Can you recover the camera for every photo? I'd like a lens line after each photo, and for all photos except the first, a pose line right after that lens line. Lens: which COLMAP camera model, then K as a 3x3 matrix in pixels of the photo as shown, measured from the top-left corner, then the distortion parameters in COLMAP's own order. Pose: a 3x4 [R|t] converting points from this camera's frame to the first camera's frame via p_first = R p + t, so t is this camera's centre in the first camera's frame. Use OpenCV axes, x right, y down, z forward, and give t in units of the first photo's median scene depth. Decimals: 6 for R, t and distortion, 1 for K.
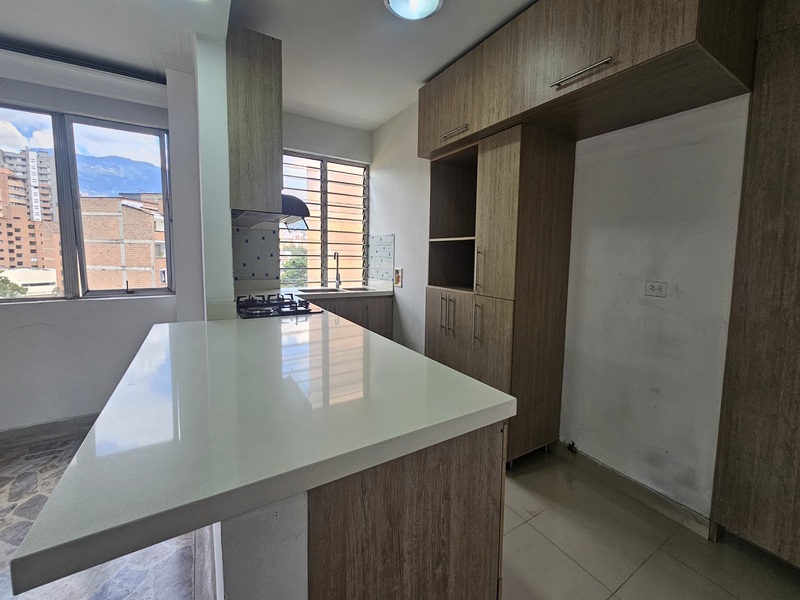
lens RADIAL K [[326.7, 0, 392.7], [0, 326.7, 282.4], [0, 0, 1]] dist [-0.000850, -0.000012]
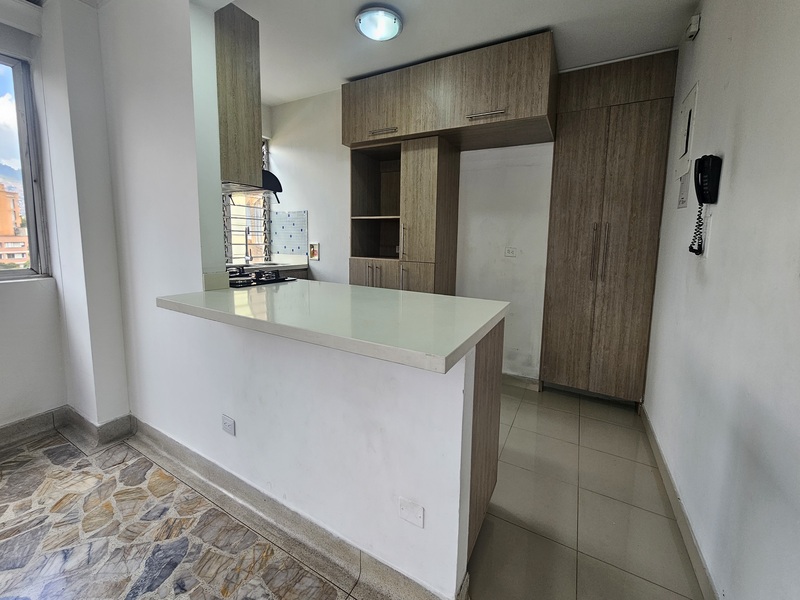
lens RADIAL K [[326.7, 0, 397.0], [0, 326.7, 273.0], [0, 0, 1]] dist [-0.000850, -0.000012]
pose [[0.869829, -0.051077, 0.490702, -0.426328], [0.034836, 0.998502, 0.042182, 0.030630], [-0.492122, -0.019597, 0.870306, -0.123850]]
